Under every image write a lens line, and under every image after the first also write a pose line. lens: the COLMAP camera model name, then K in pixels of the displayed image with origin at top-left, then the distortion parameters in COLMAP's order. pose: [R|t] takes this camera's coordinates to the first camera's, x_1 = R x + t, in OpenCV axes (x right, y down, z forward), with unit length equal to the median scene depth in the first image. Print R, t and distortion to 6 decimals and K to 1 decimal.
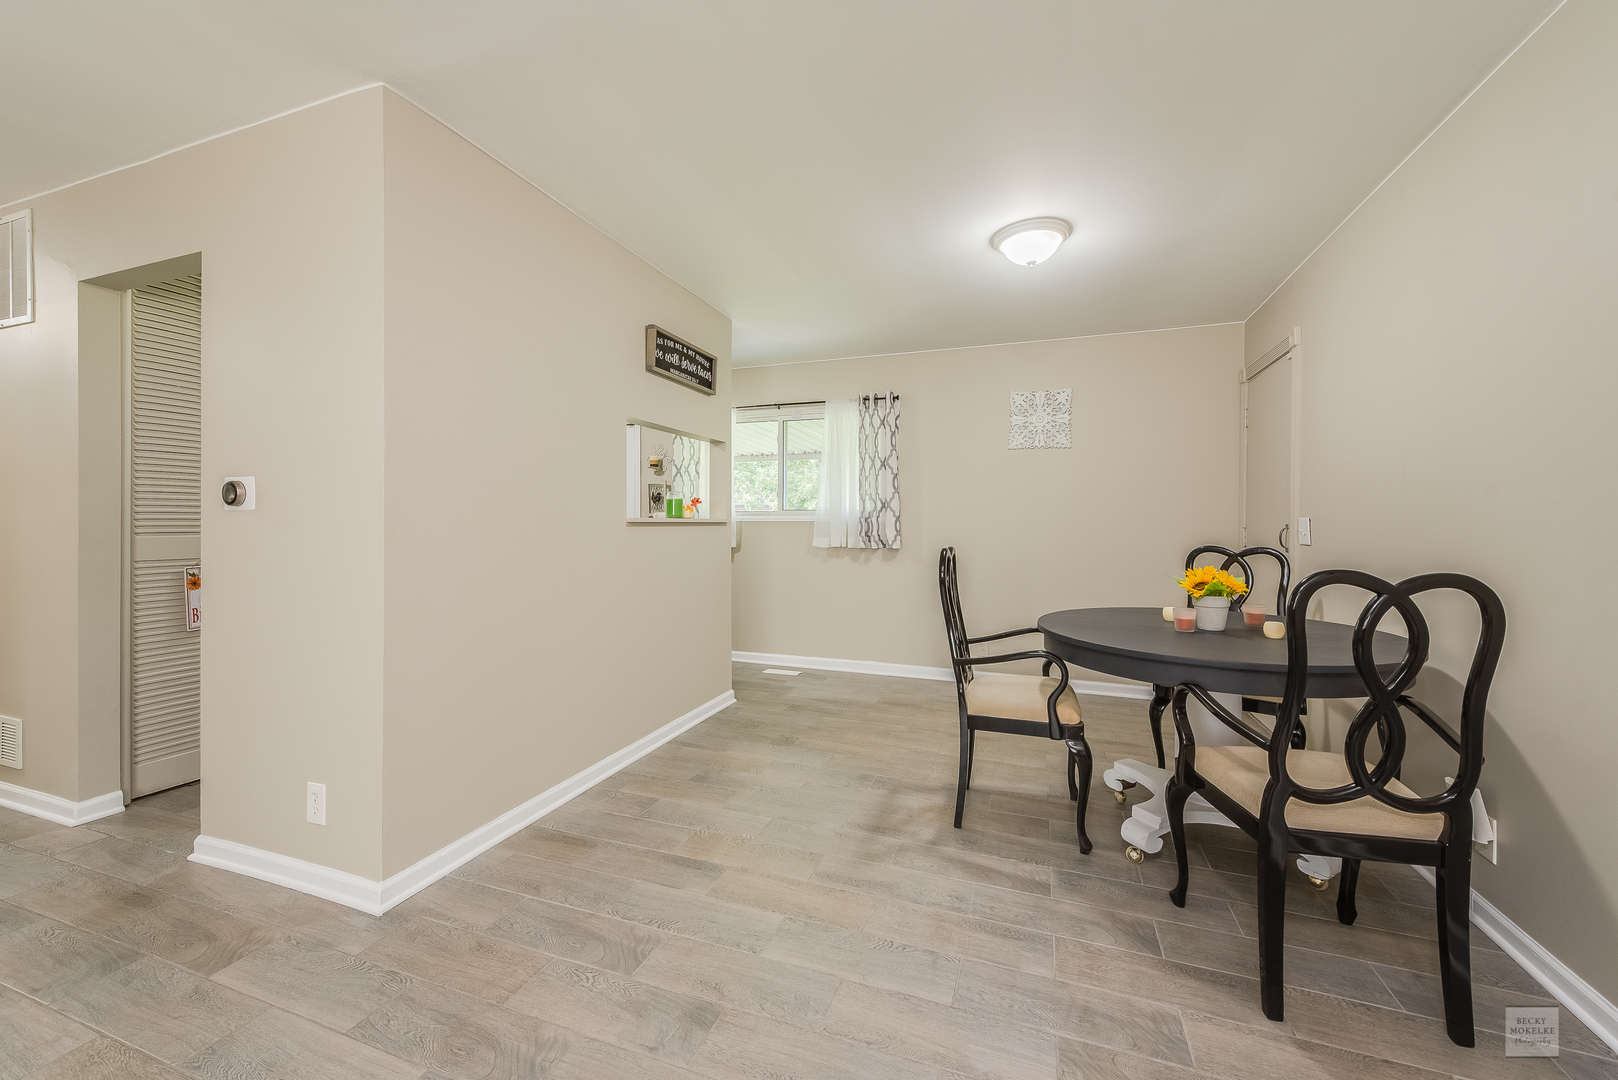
lens RADIAL K [[623.2, 0, 809.5], [0, 623.2, 526.2], [0, 0, 1]] dist [-0.013810, 0.000162]
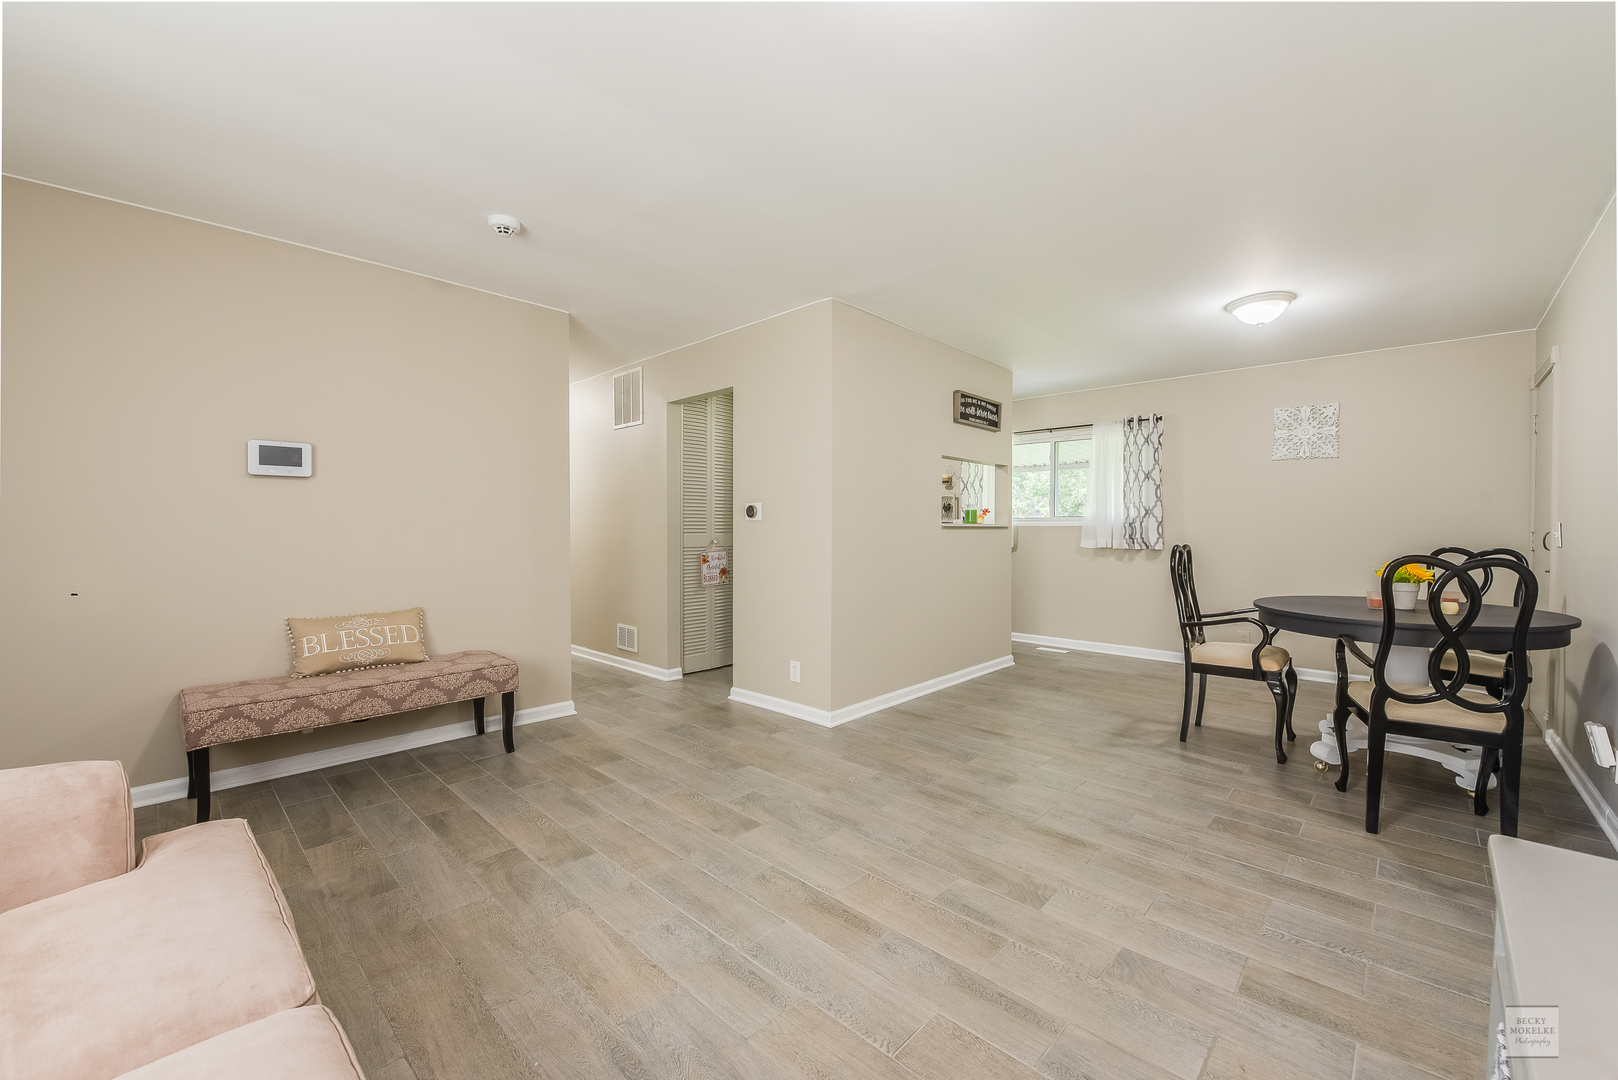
lens RADIAL K [[623.2, 0, 818.1], [0, 623.2, 535.3], [0, 0, 1]] dist [-0.013810, 0.000162]
pose [[0.918185, 0.004924, -0.396120, 0.029422], [-0.002462, 0.999974, 0.006724, 0.006167], [0.396143, -0.005198, 0.918174, -0.581274]]
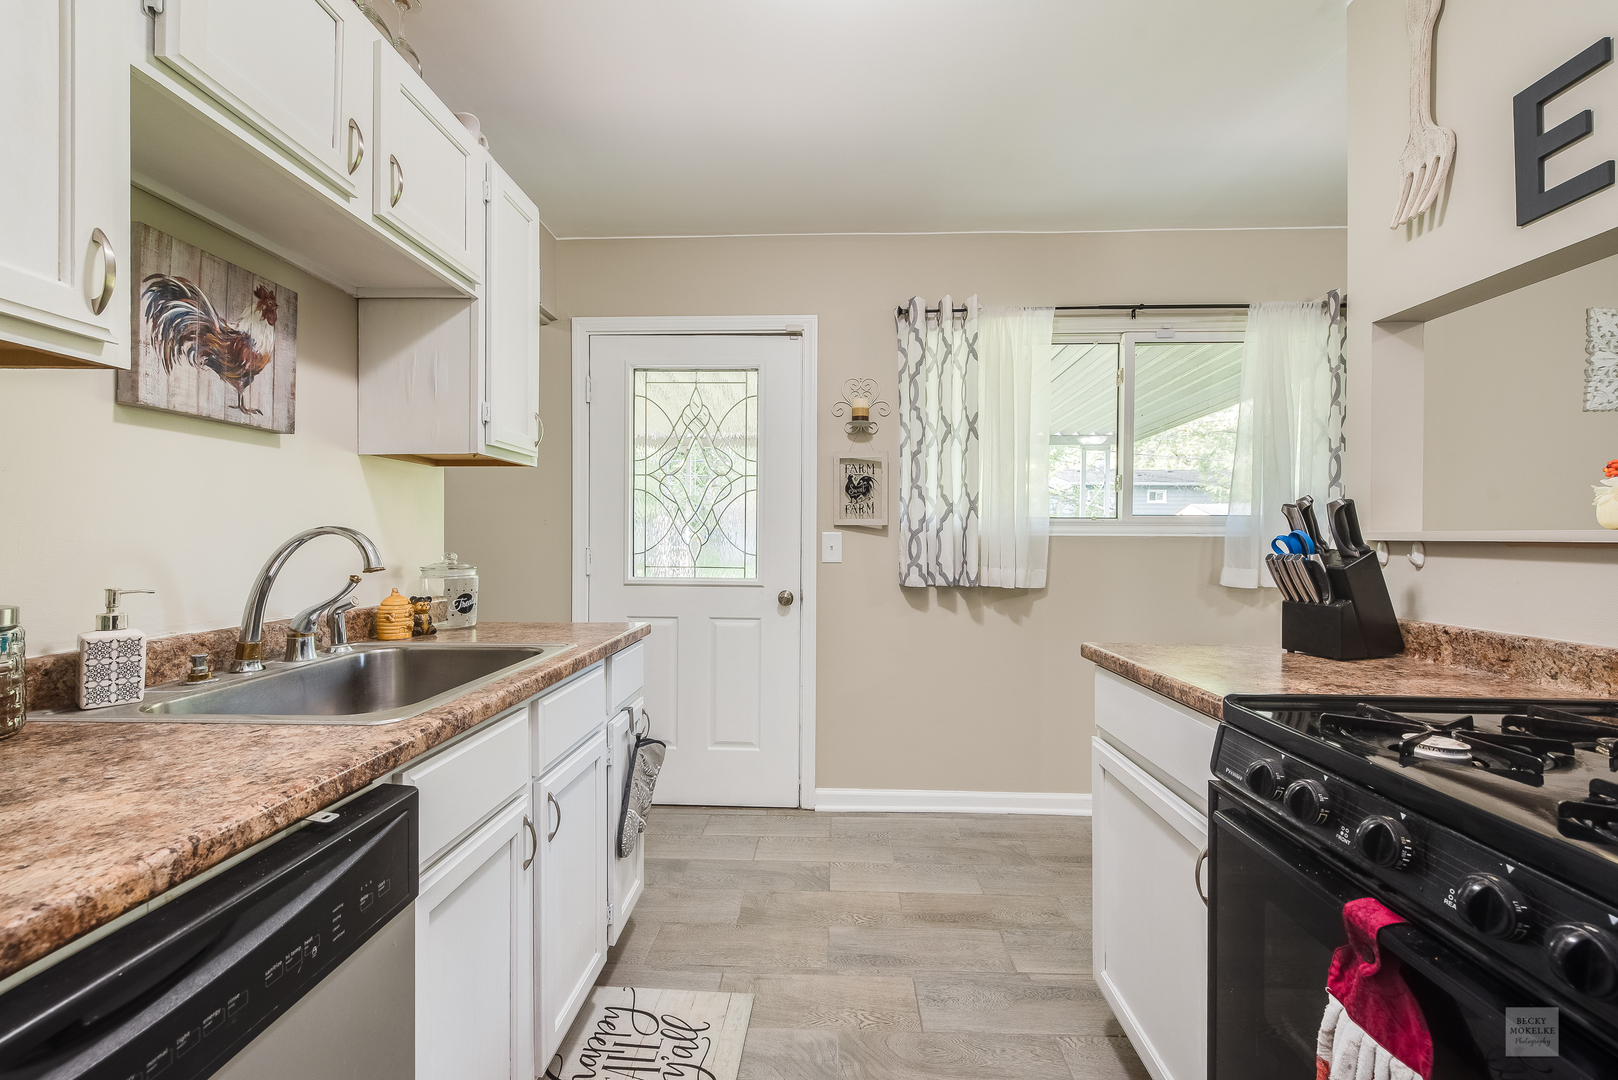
lens RADIAL K [[623.2, 0, 820.2], [0, 623.2, 543.5], [0, 0, 1]] dist [-0.013810, 0.000162]
pose [[0.954599, 0.001286, 0.297892, -0.927864], [0.001020, 0.999971, -0.007585, 0.003379], [-0.297893, 0.007544, 0.954570, 1.217585]]
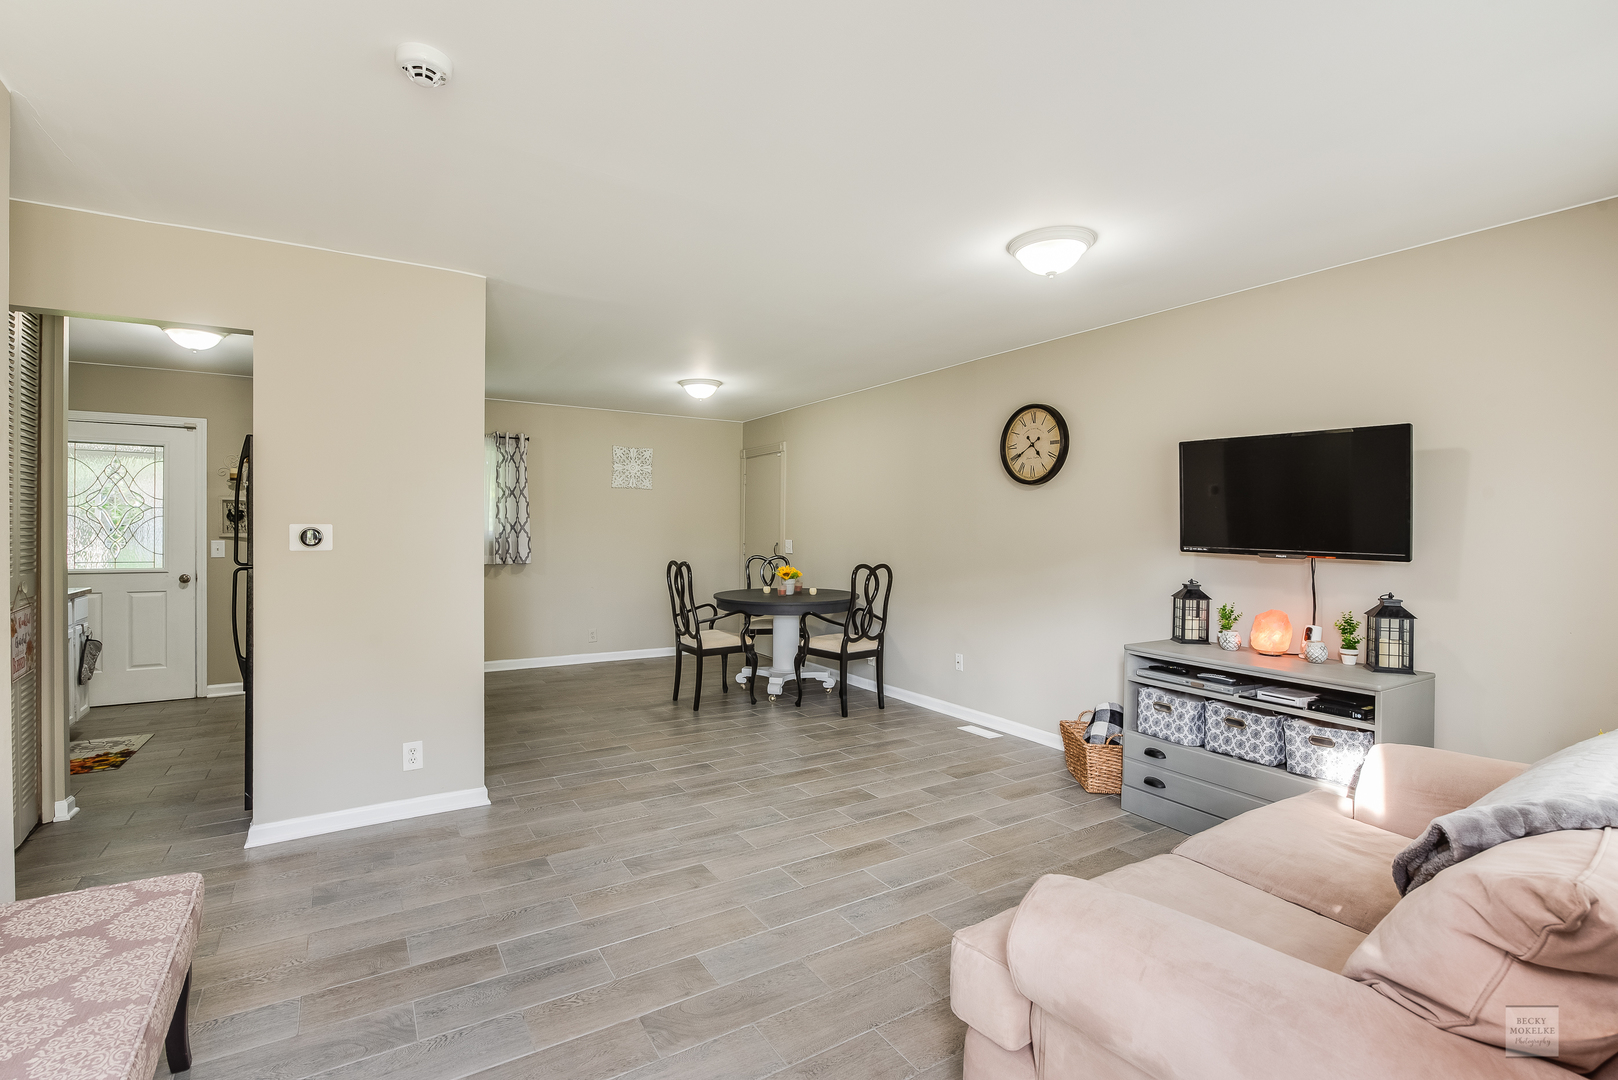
lens RADIAL K [[719.9, 0, 781.2], [0, 719.9, 533.6], [0, 0, 1]] dist [-0.007317, -0.000519]
pose [[0.646279, -0.005173, 0.763084, -1.154117], [0.002314, 0.999986, 0.004819, -0.053484], [-0.763098, -0.001349, 0.646282, -0.547277]]
